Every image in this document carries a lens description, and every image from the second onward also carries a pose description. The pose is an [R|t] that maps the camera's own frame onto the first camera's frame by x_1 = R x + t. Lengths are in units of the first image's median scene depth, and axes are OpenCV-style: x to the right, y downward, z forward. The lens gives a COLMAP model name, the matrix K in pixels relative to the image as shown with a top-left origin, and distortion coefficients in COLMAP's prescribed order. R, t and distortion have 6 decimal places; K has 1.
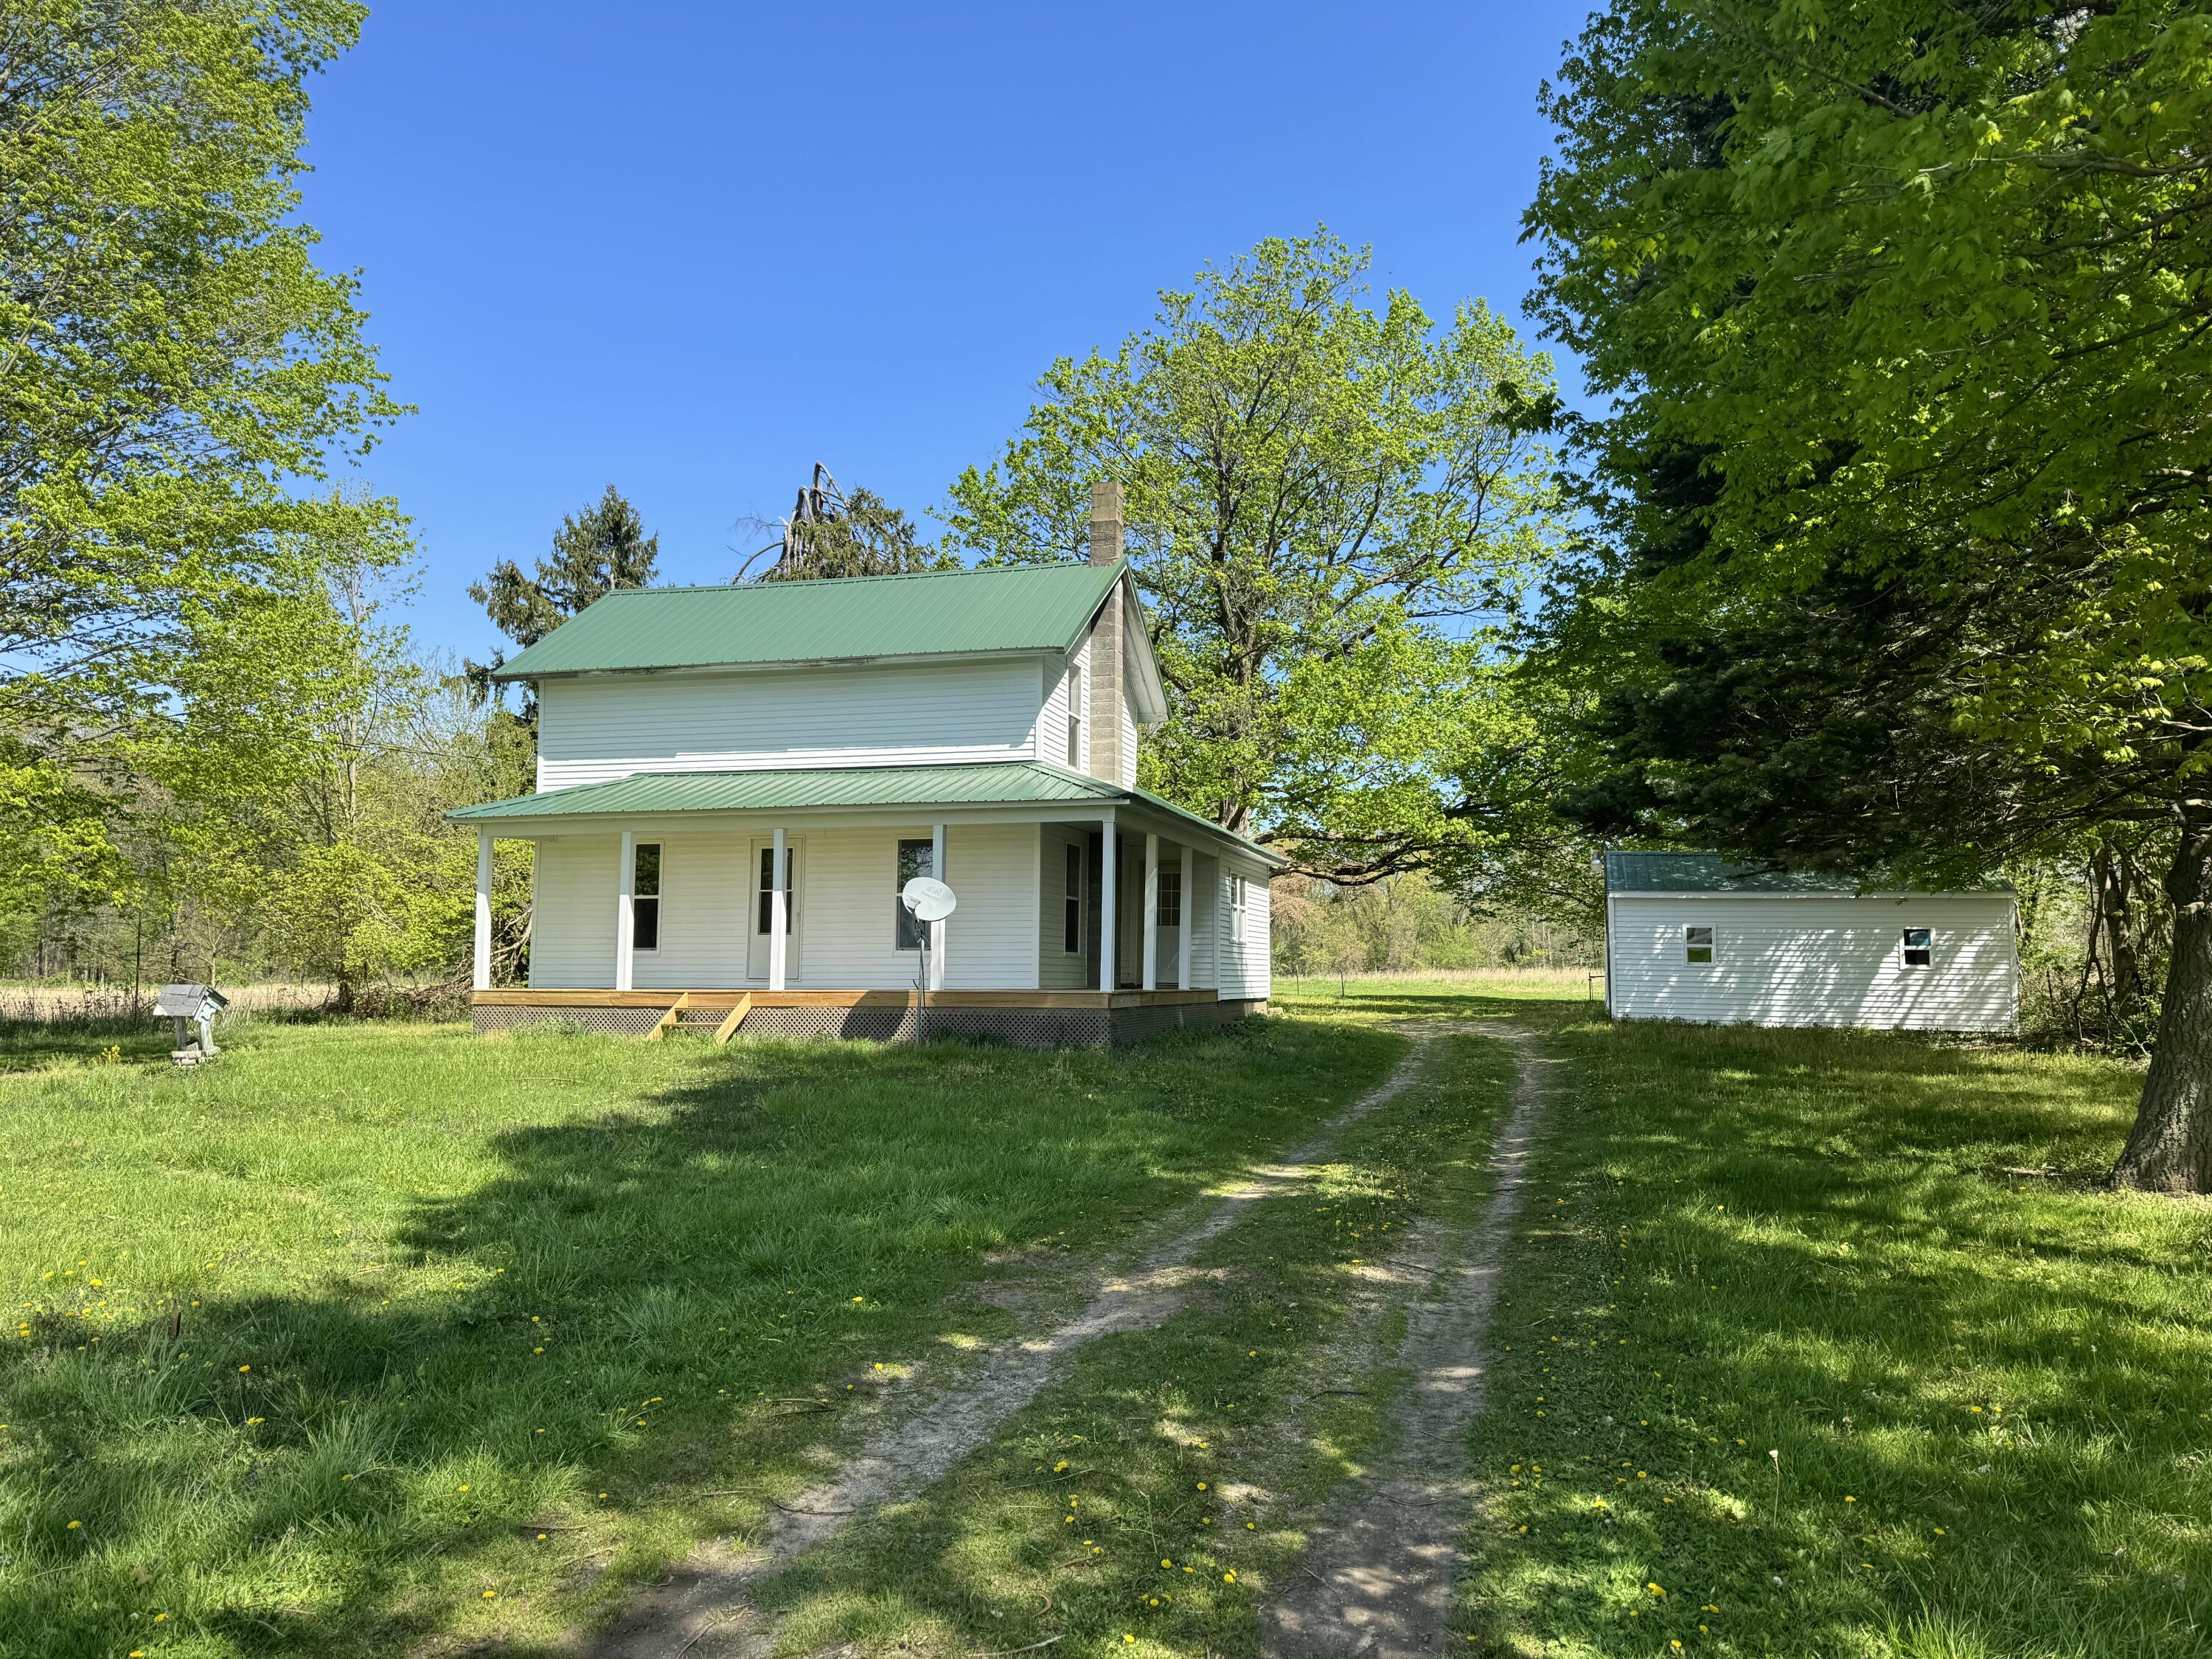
lens RADIAL K [[1552.8, 0, 1106.9], [0, 1552.8, 822.7], [0, 0, 1]] dist [0.009650, -0.041136]
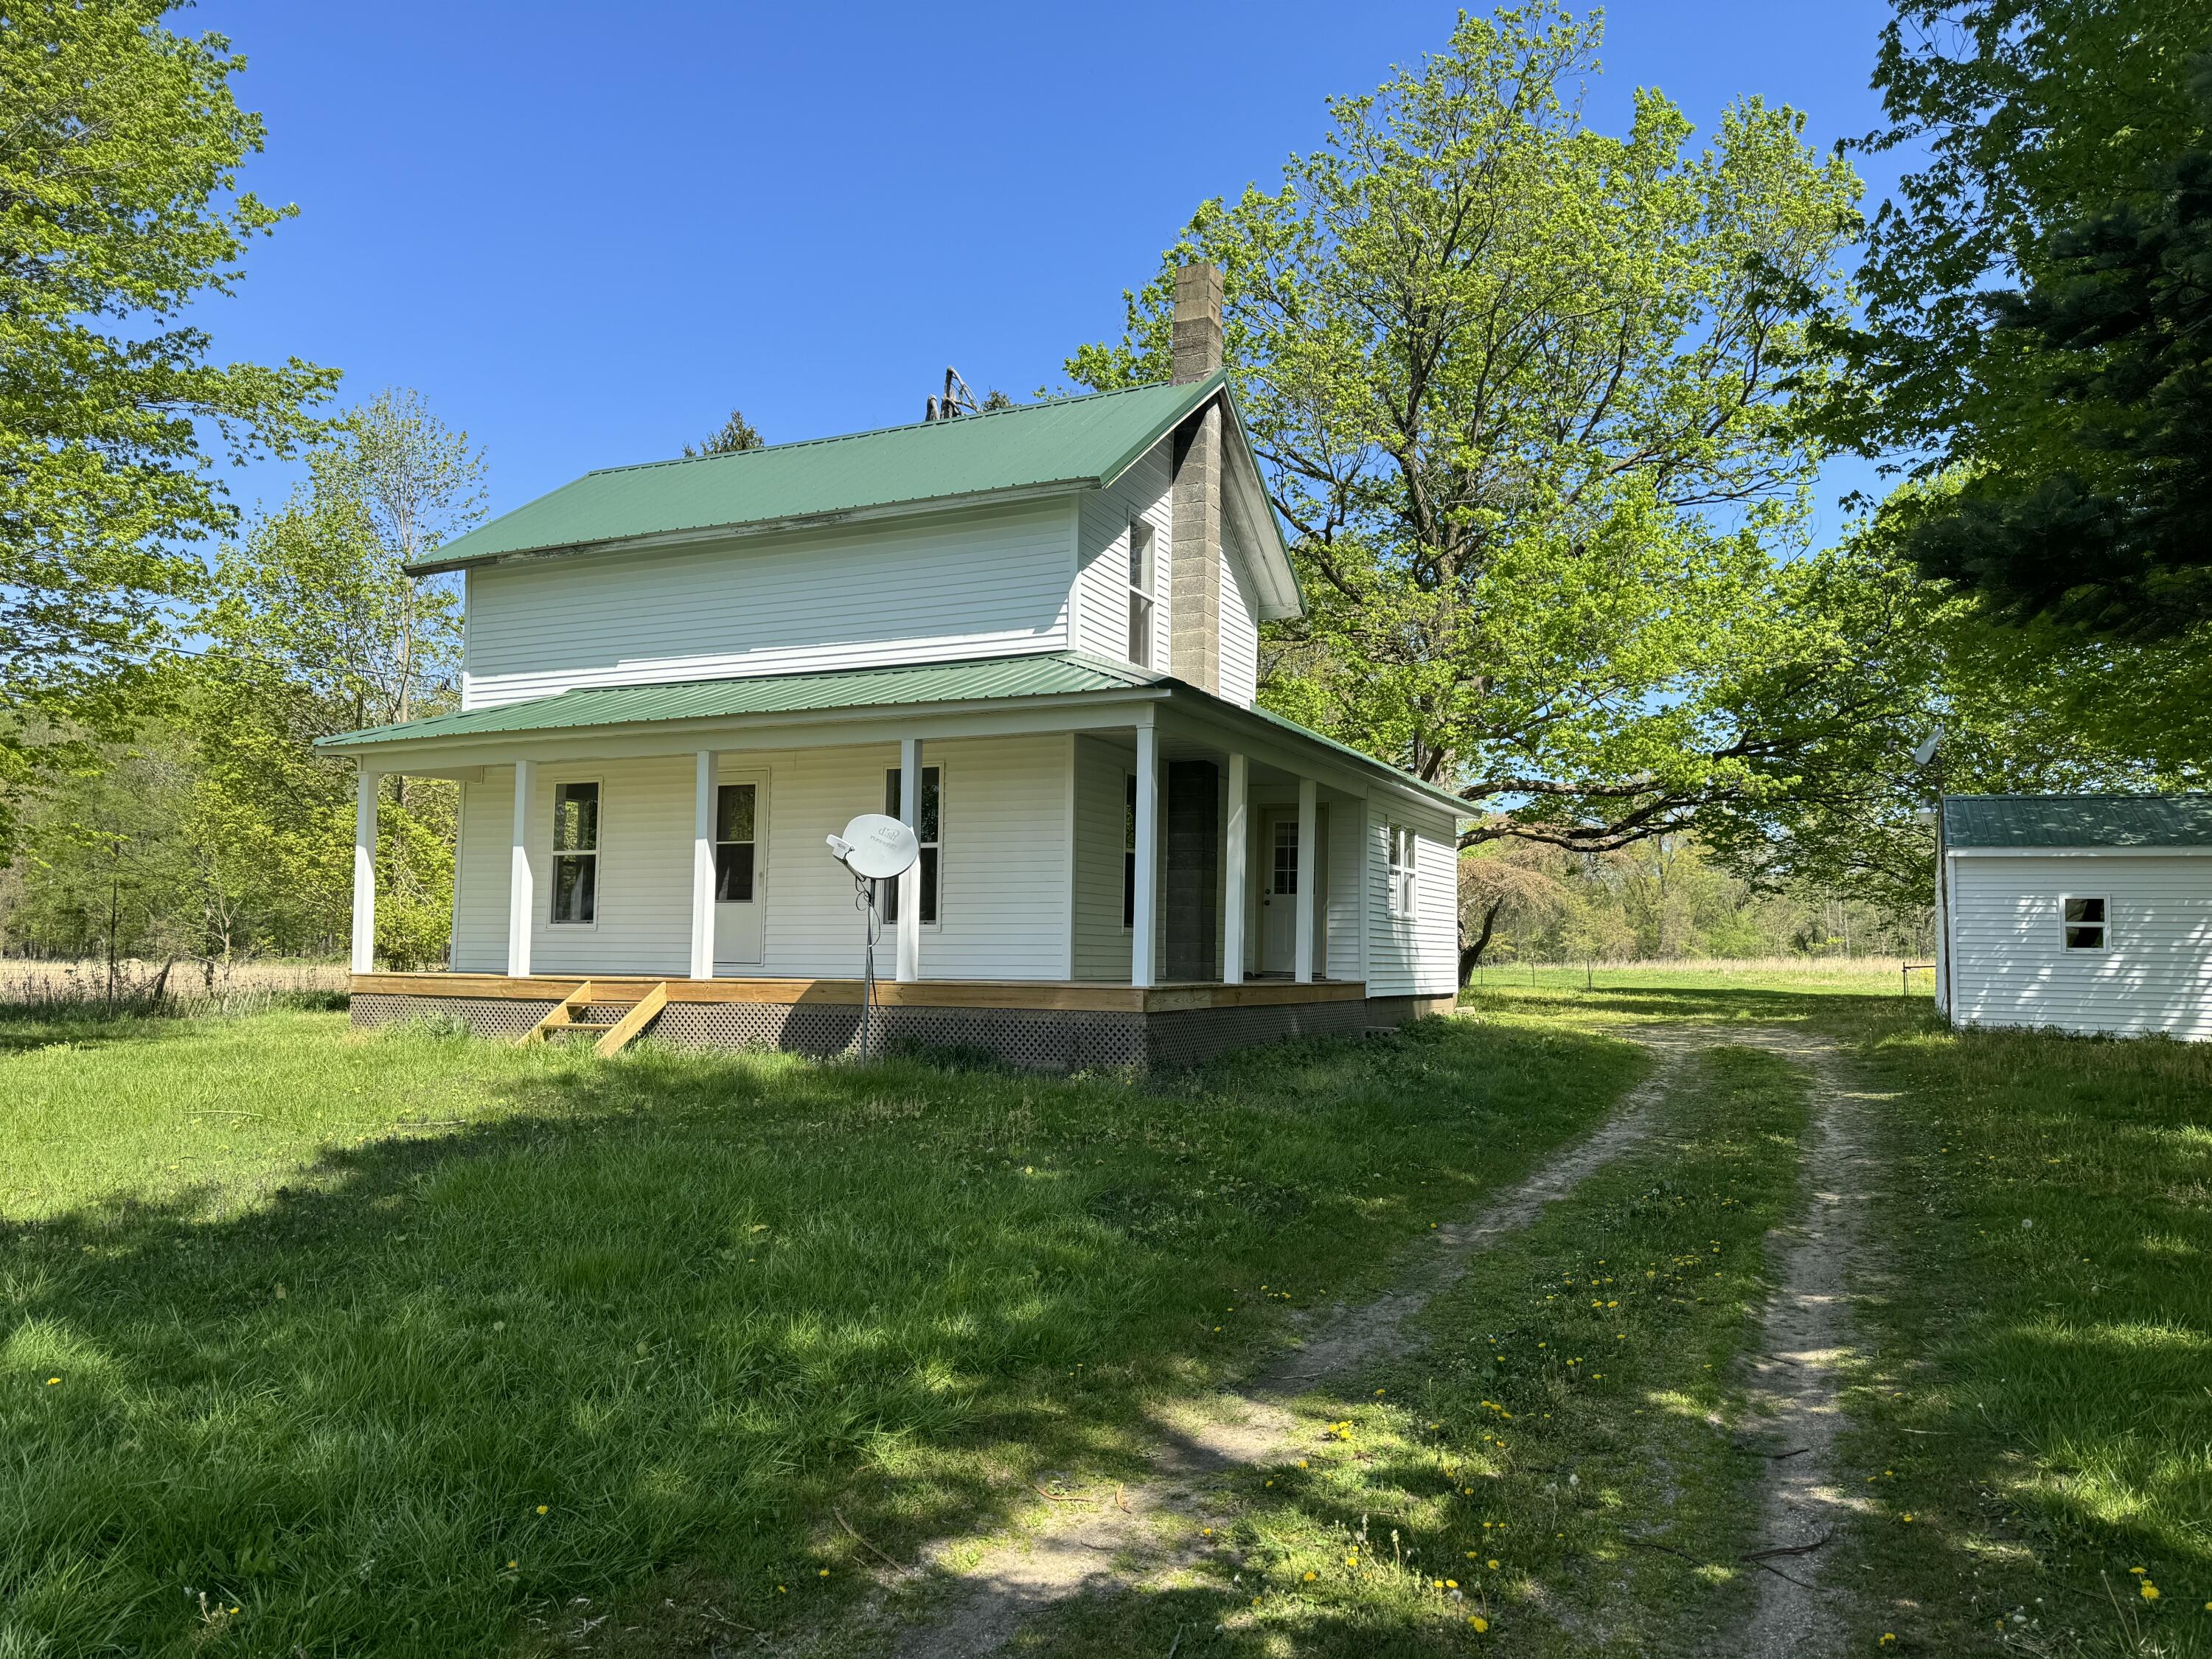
lens RADIAL K [[1552.8, 0, 1091.6], [0, 1552.8, 828.9], [0, 0, 1]] dist [0.009650, -0.041136]
pose [[0.984760, -0.007459, -0.173758, 0.059428], [0.009747, 0.999877, 0.012316, 0.022289], [0.173645, -0.013821, 0.984711, 0.229843]]
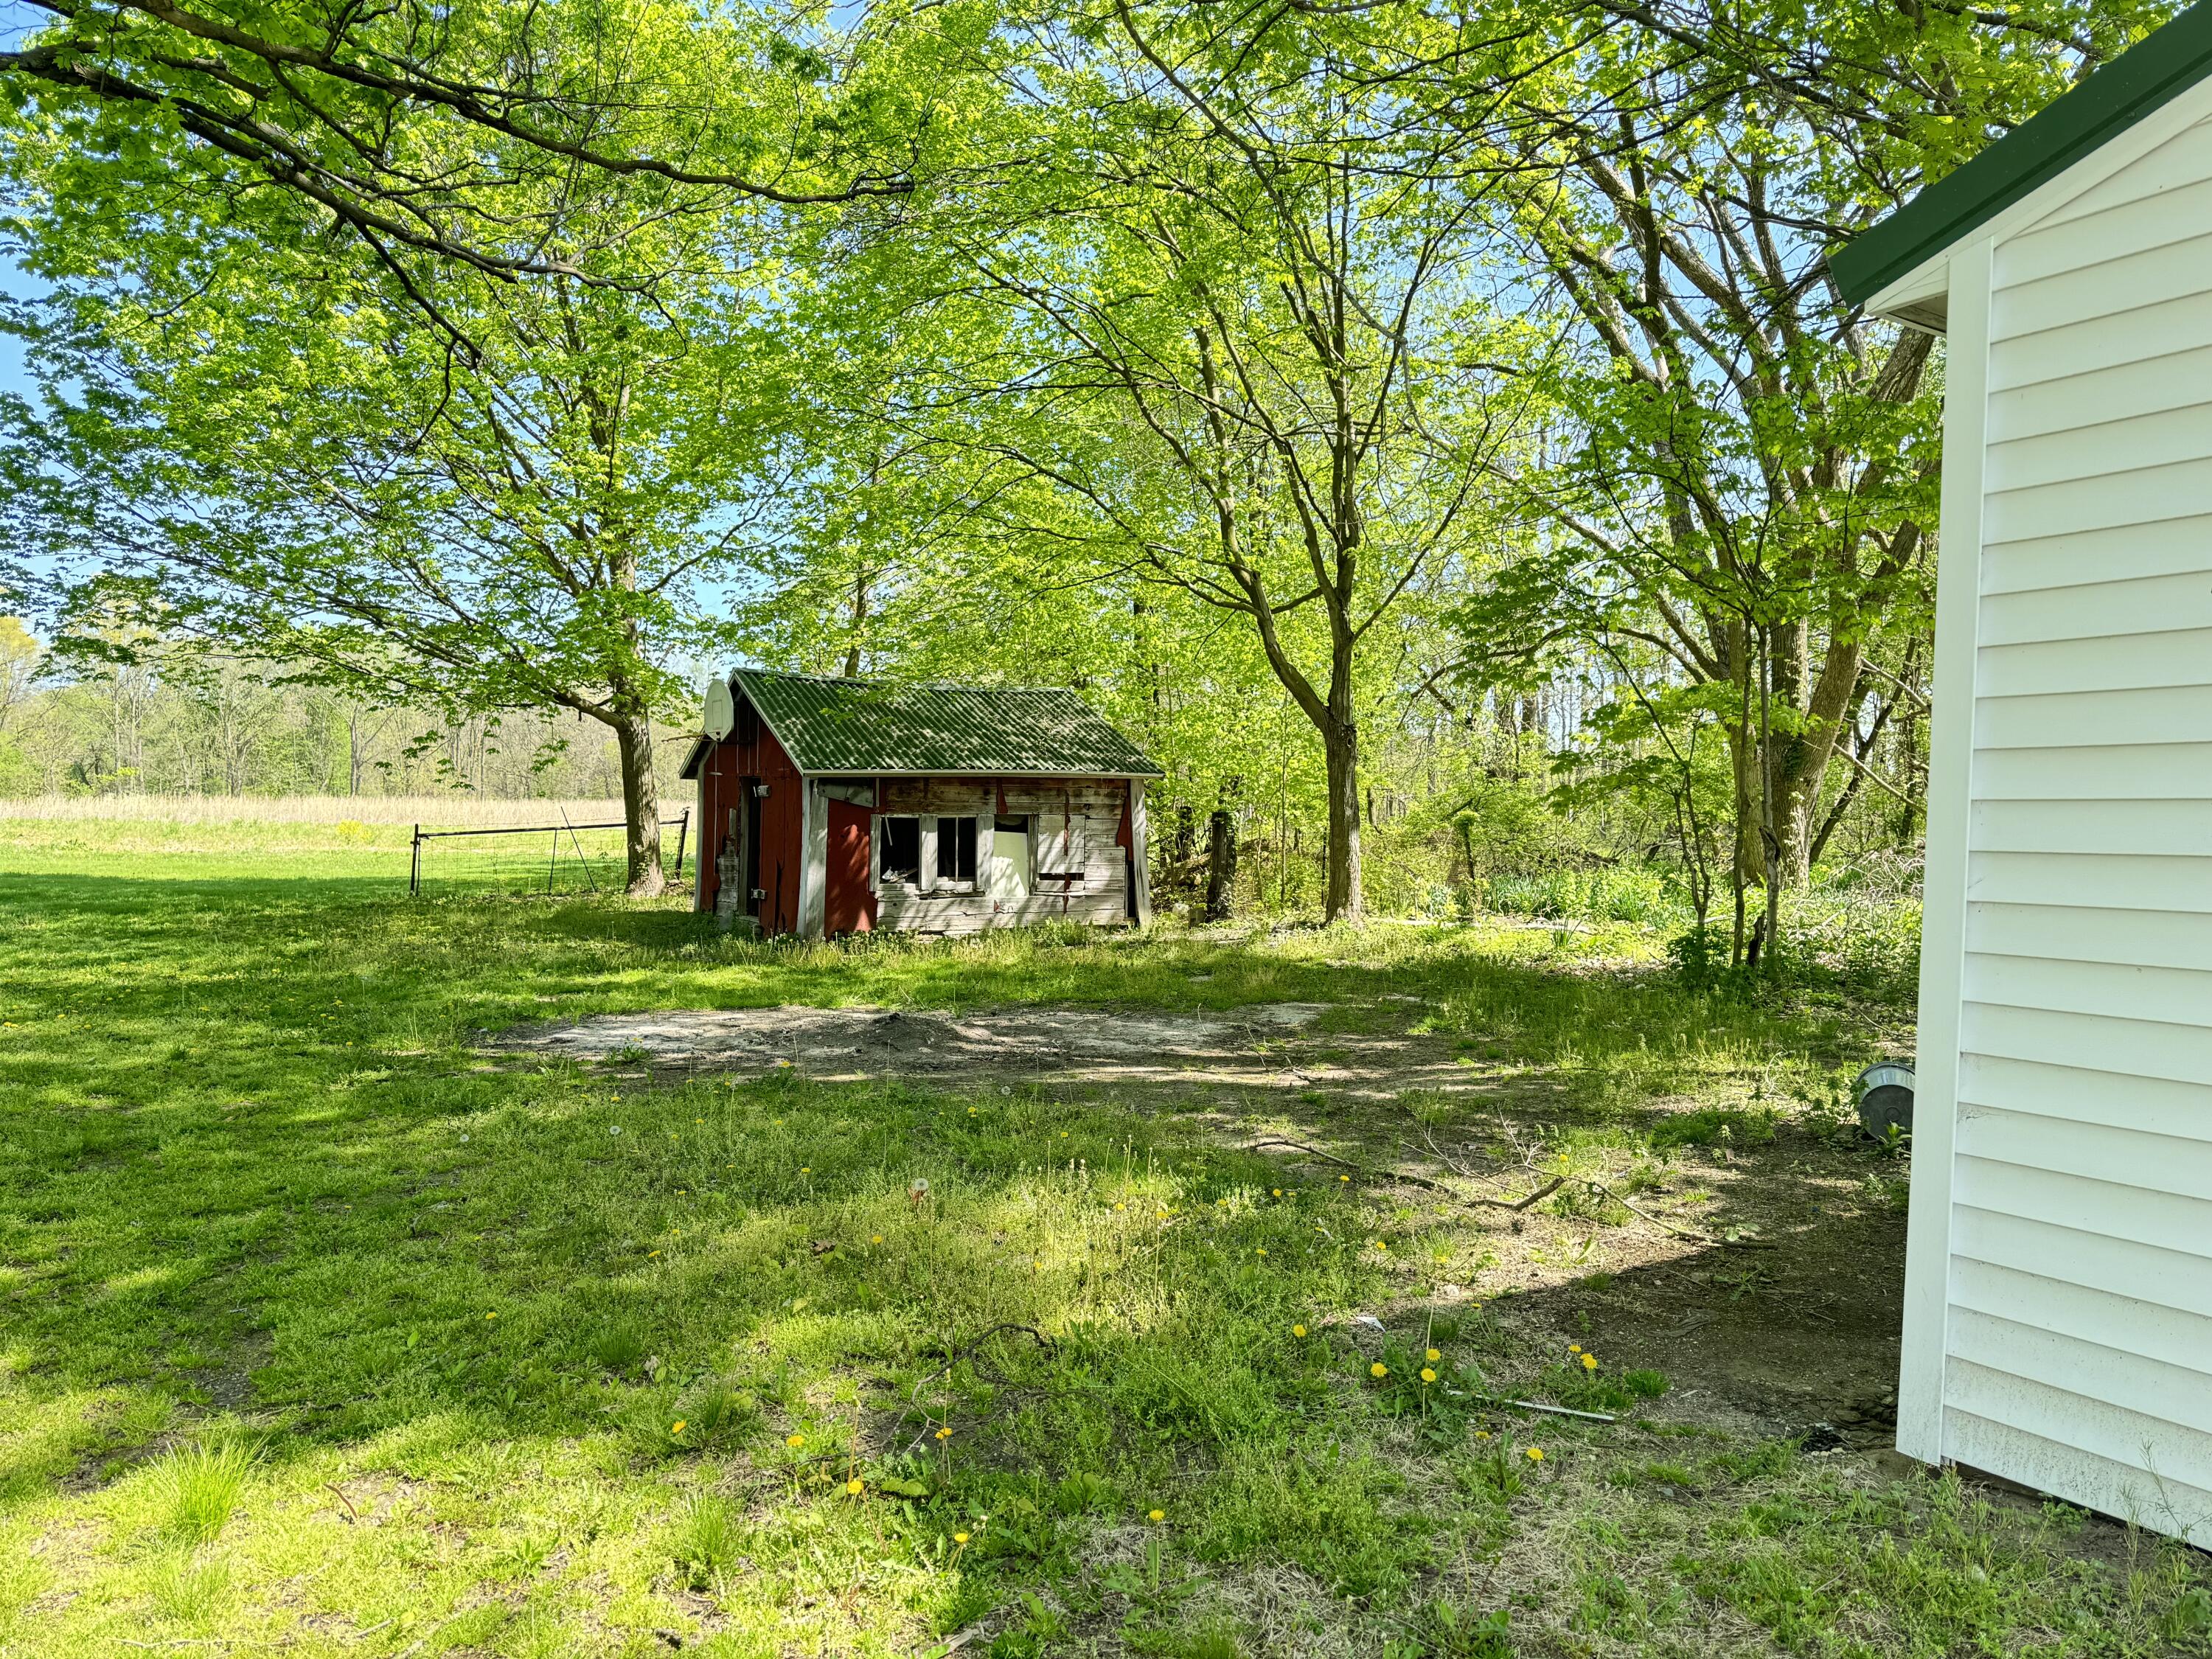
lens RADIAL K [[1552.8, 0, 1106.8], [0, 1552.8, 834.8], [0, 0, 1]] dist [0.009650, -0.041136]
pose [[0.649396, -0.034382, 0.759672, 0.213886], [-0.060411, 0.993488, 0.096606, 0.089968], [-0.758047, -0.108628, 0.643090, 1.034931]]
